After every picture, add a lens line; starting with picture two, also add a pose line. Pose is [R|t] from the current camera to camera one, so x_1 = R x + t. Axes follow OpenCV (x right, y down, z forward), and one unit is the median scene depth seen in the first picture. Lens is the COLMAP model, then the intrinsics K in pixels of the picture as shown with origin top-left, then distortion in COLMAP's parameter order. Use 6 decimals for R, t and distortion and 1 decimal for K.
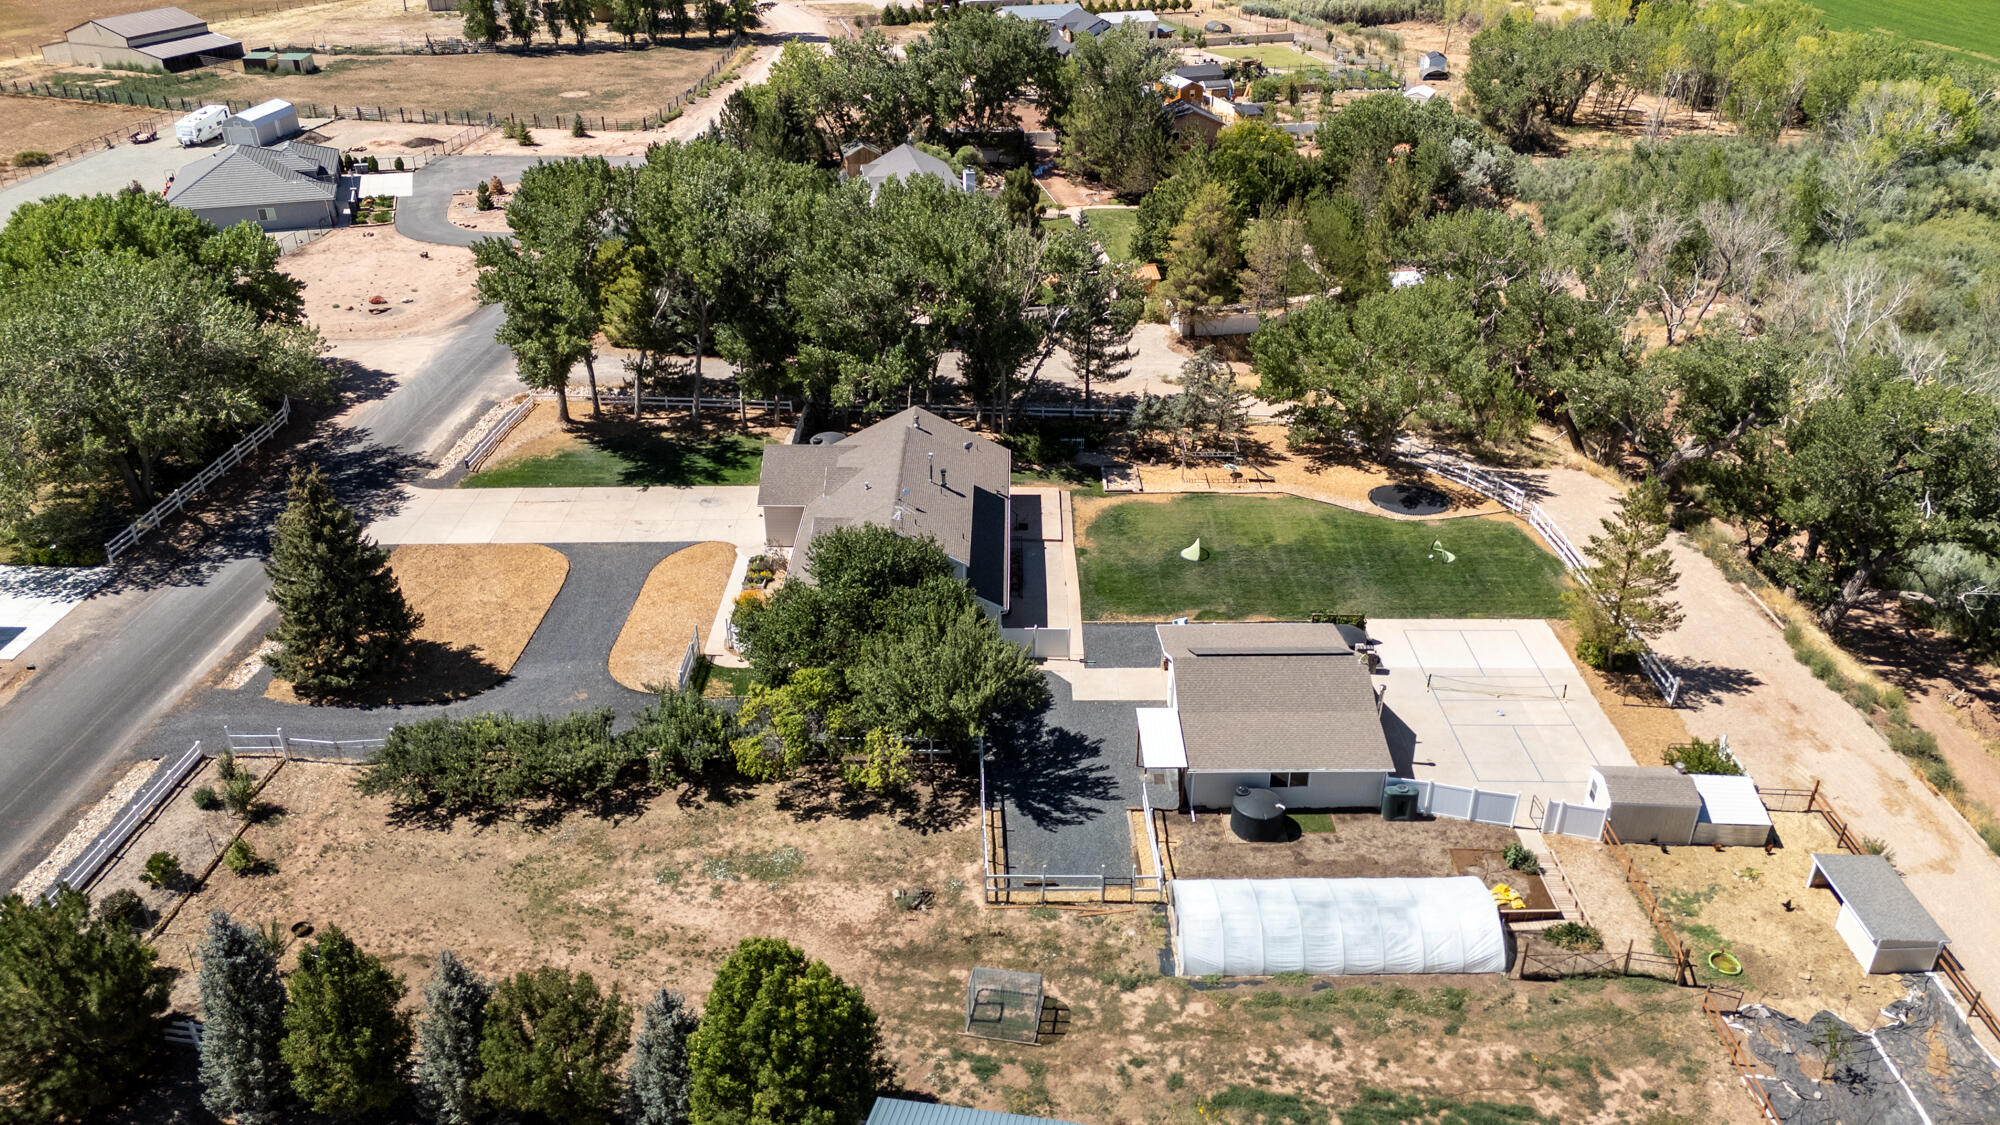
lens RADIAL K [[1459.0, 0, 1007.9], [0, 1459.0, 565.4], [0, 0, 1]] dist [0.086712, -0.084162]
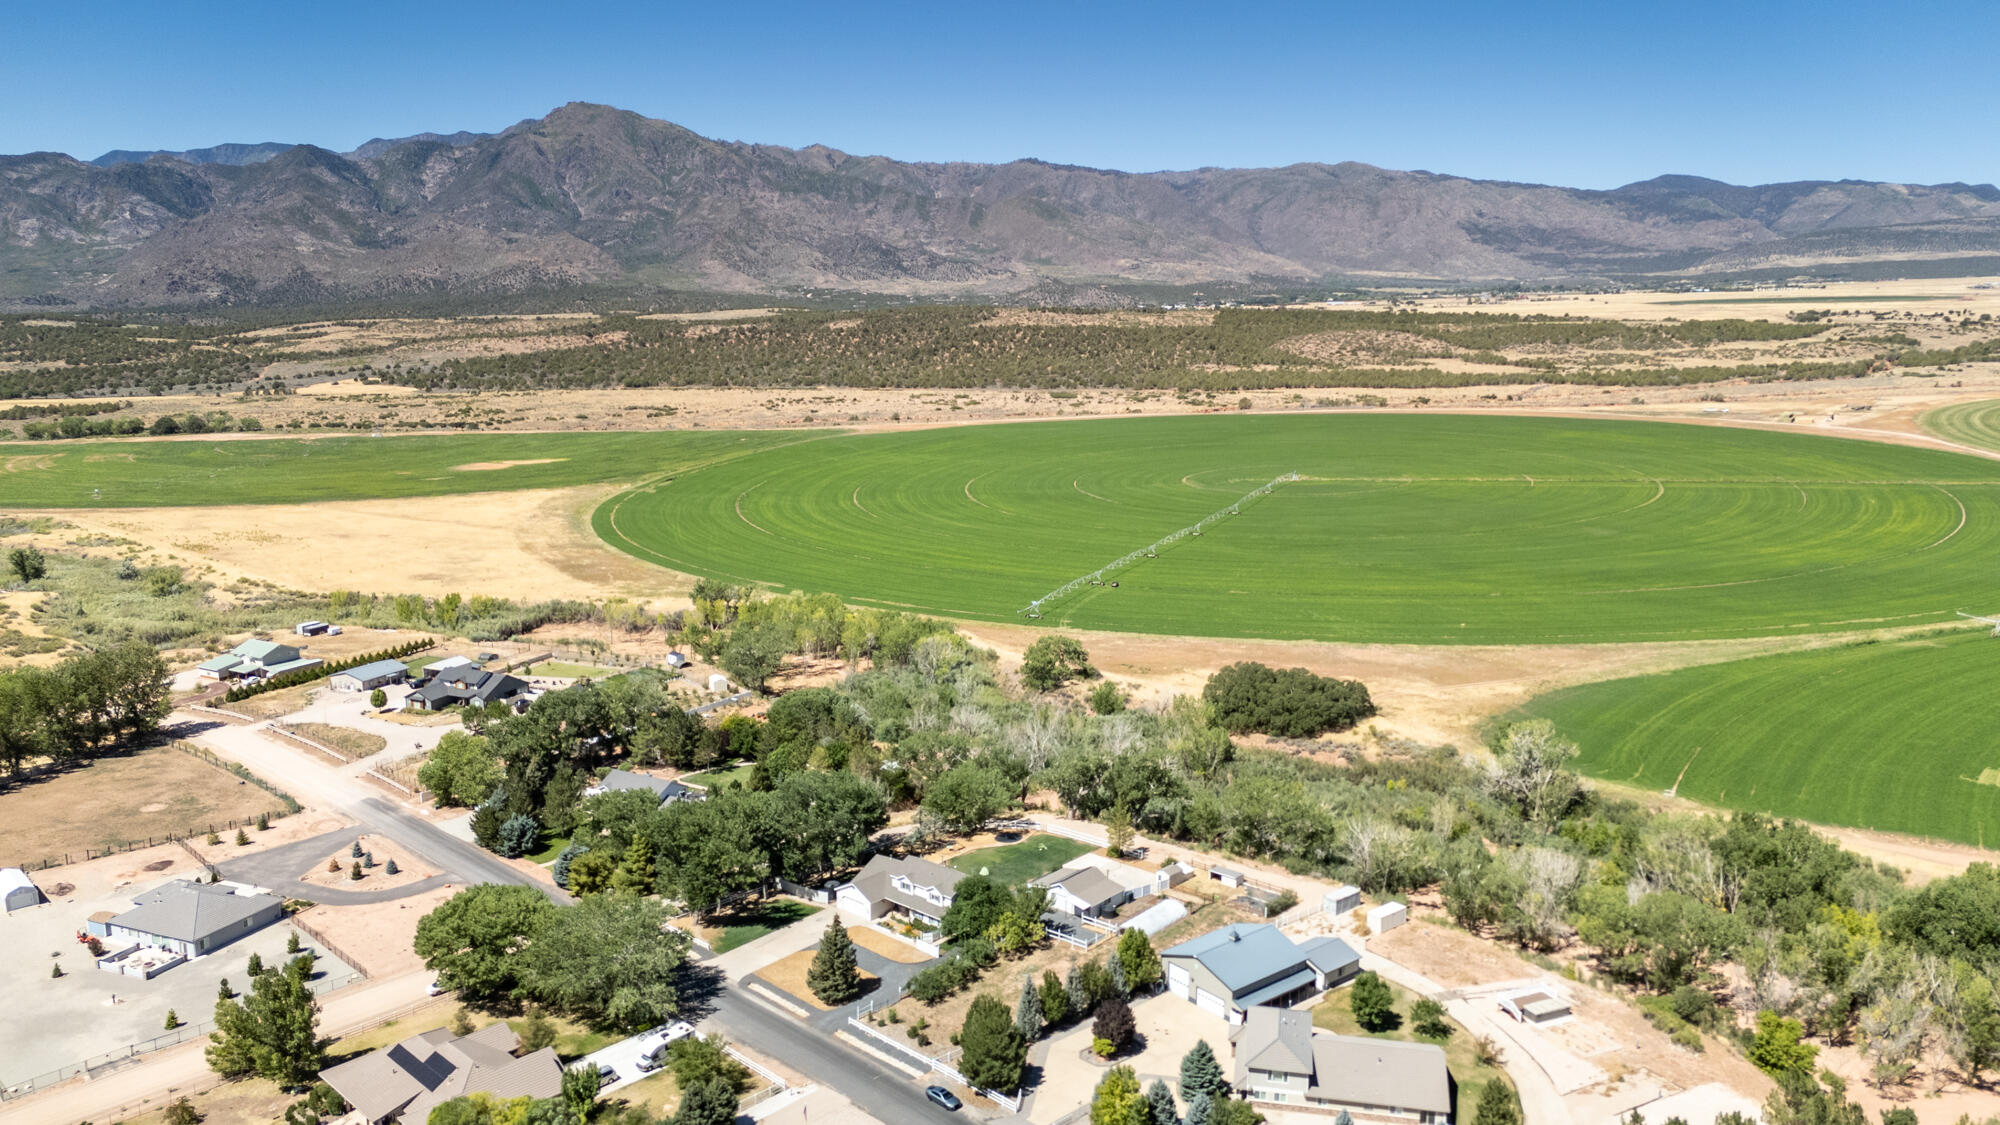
lens RADIAL K [[1459.0, 0, 1007.9], [0, 1459.0, 565.4], [0, 0, 1]] dist [0.086712, -0.084162]
pose [[0.662763, -0.143229, 0.735004, -1.661081], [0.365089, 0.918782, -0.150164, -0.102924], [-0.653800, 0.367865, 0.661226, -0.987029]]
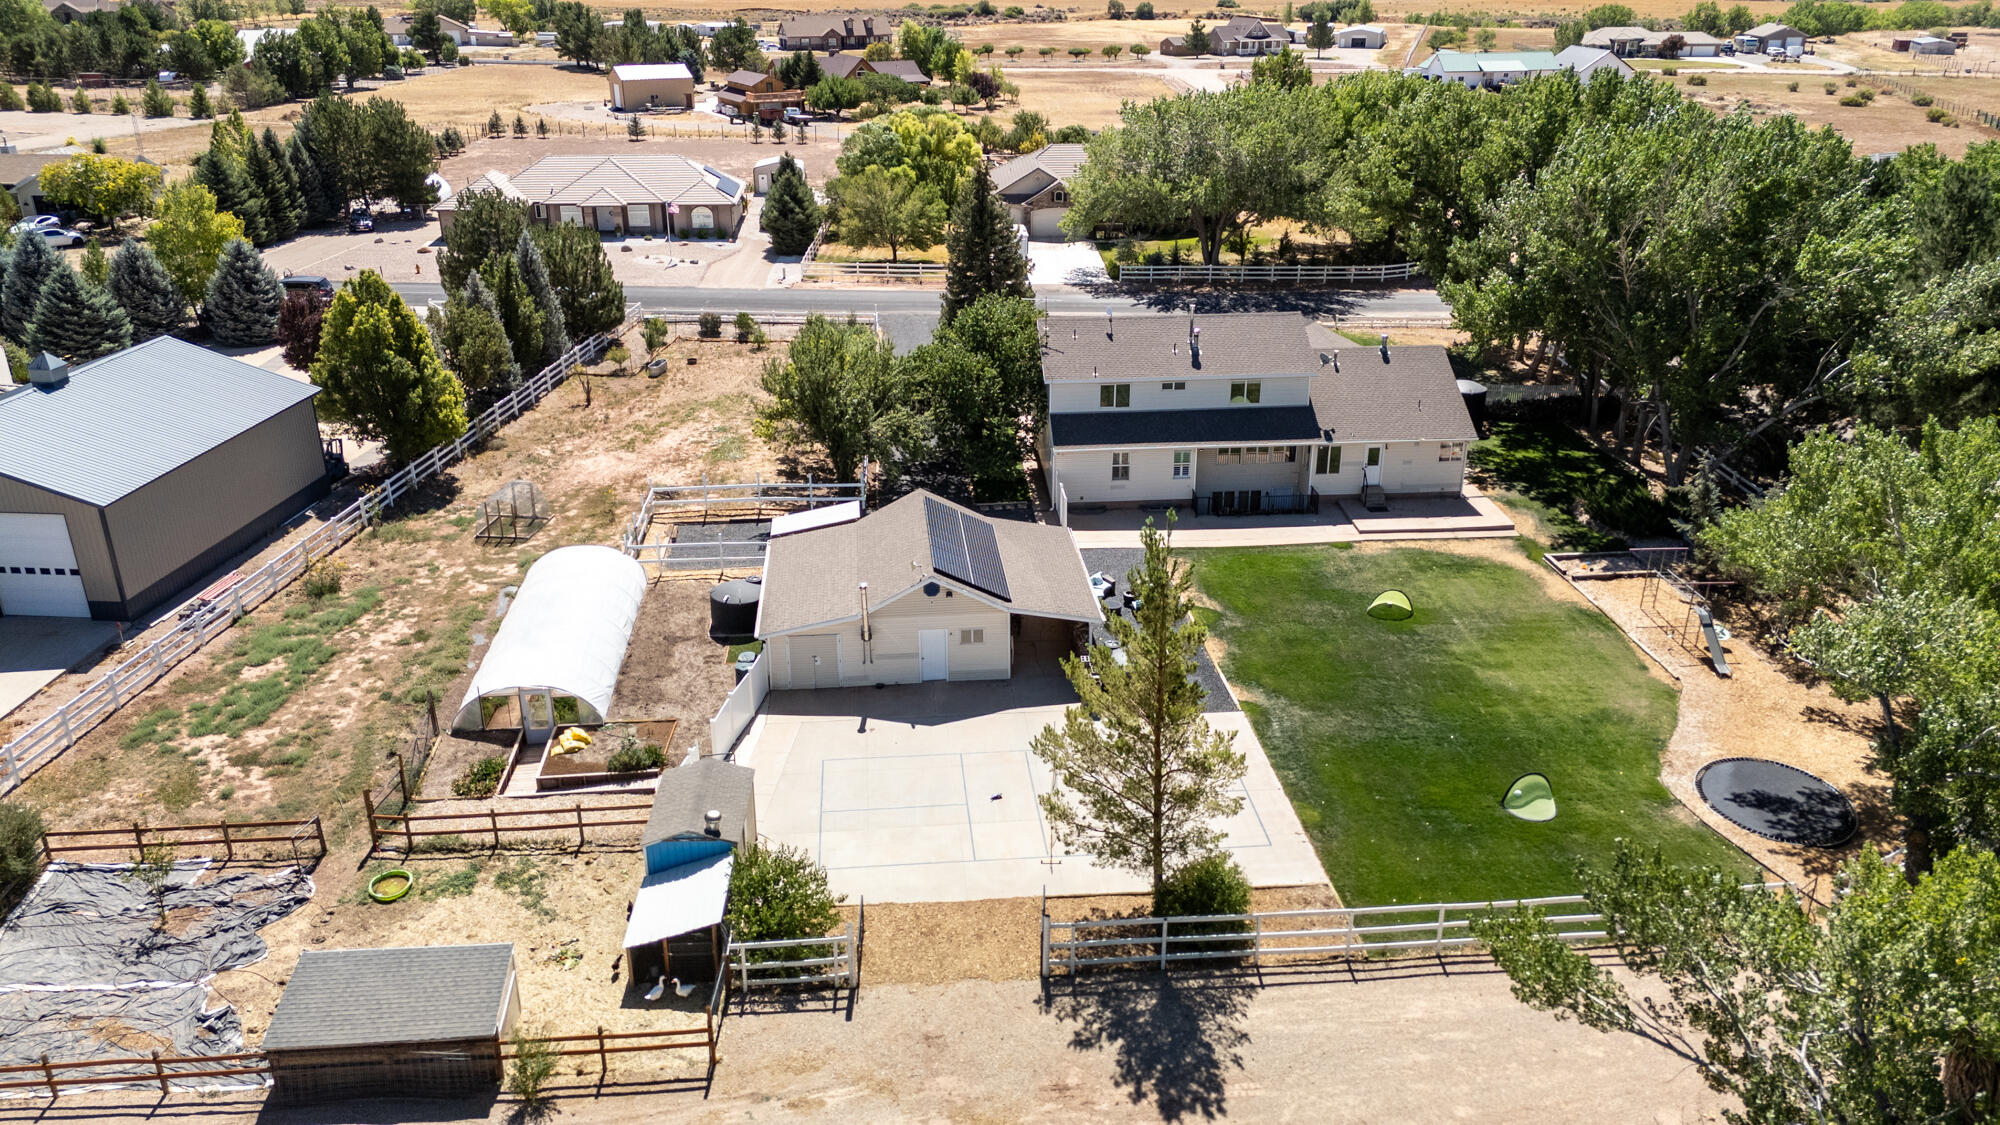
lens RADIAL K [[1459.0, 0, 1007.9], [0, 1459.0, 565.4], [0, 0, 1]] dist [0.086712, -0.084162]
pose [[0.078871, 0.386179, -0.919046, 0.679455], [-0.482060, 0.821736, 0.303920, -0.136044], [0.872581, 0.419065, 0.250973, 0.625079]]
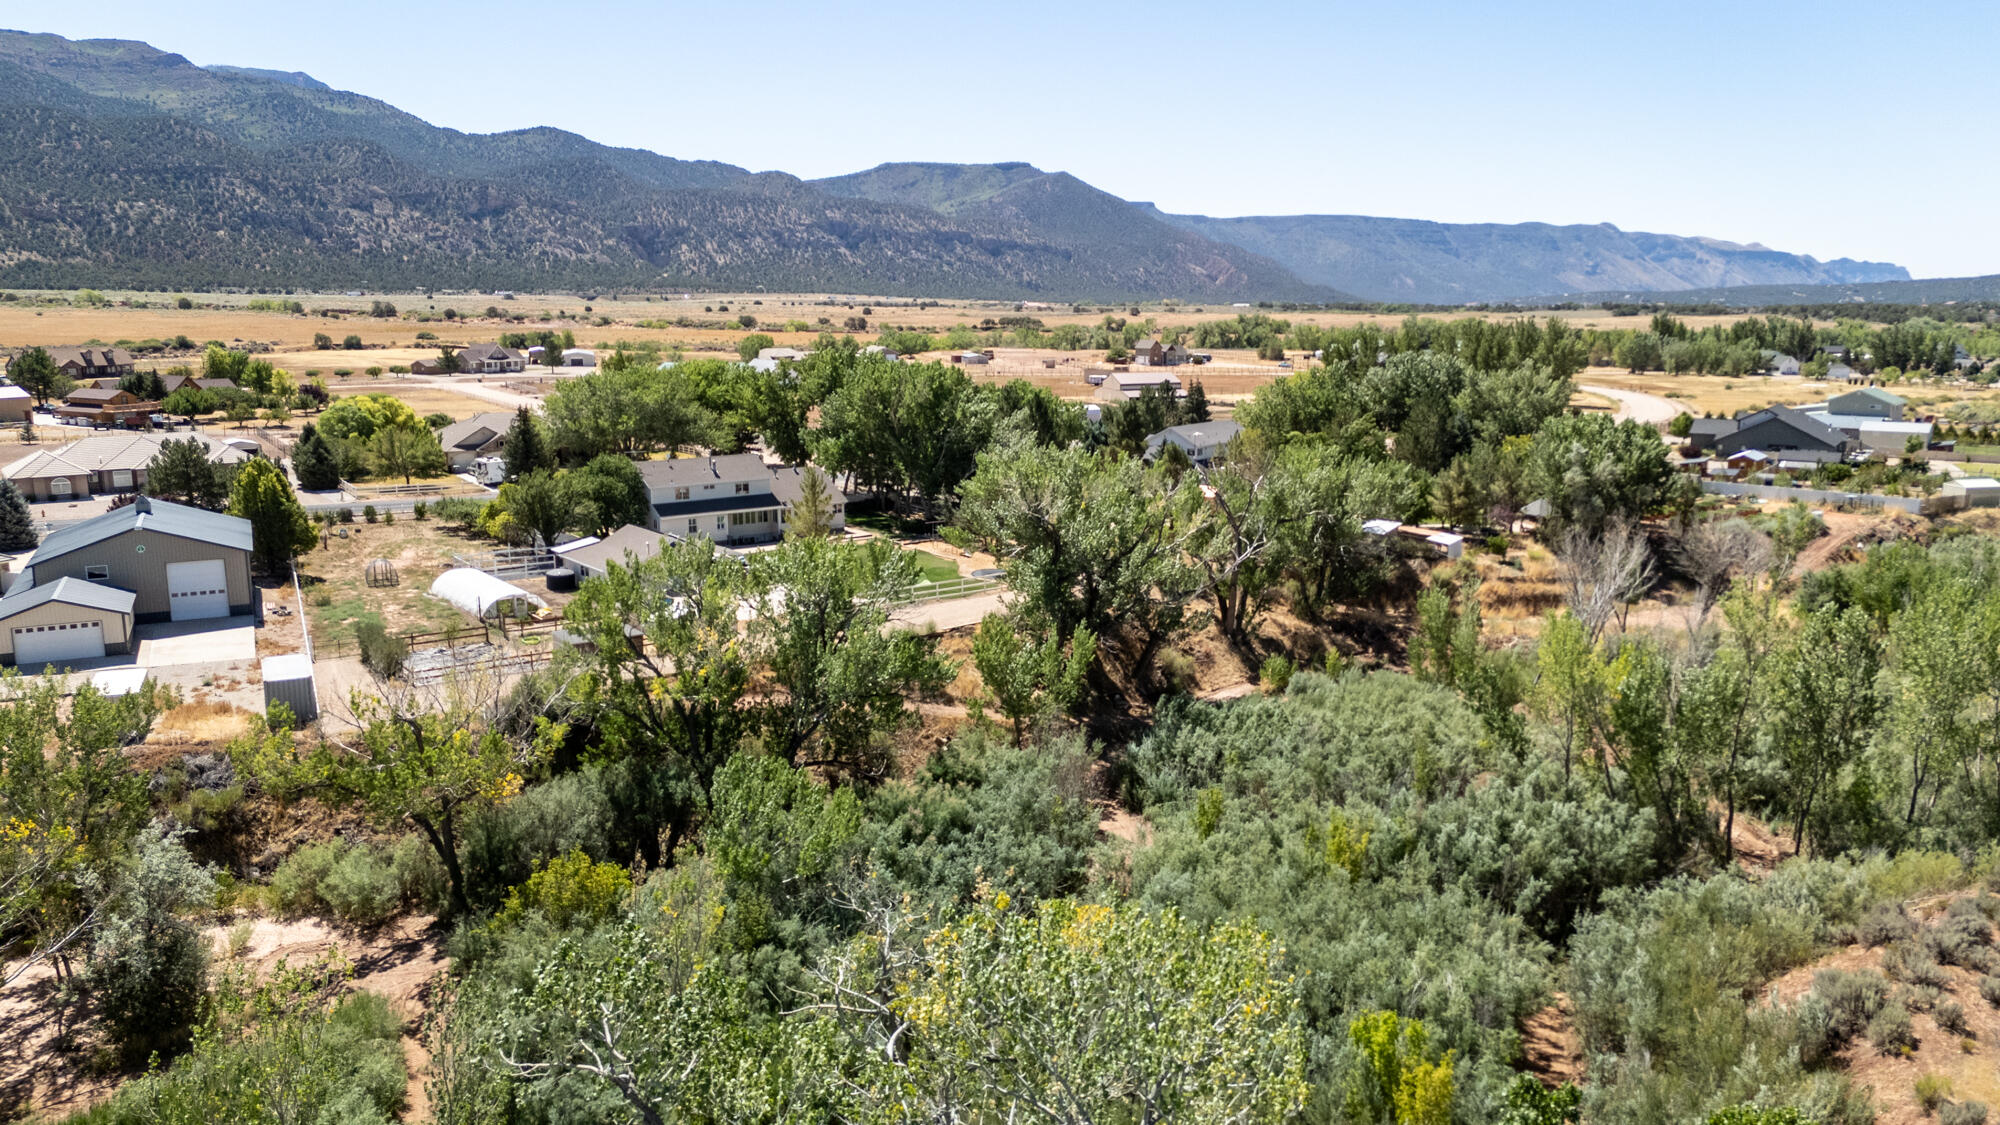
lens RADIAL K [[1459.0, 0, 1007.9], [0, 1459.0, 565.4], [0, 0, 1]] dist [0.086712, -0.084162]
pose [[0.593022, 0.148518, -0.791371, 1.364940], [-0.387896, 0.913970, -0.119147, 0.106972], [0.705594, 0.377626, 0.599614, 0.187036]]
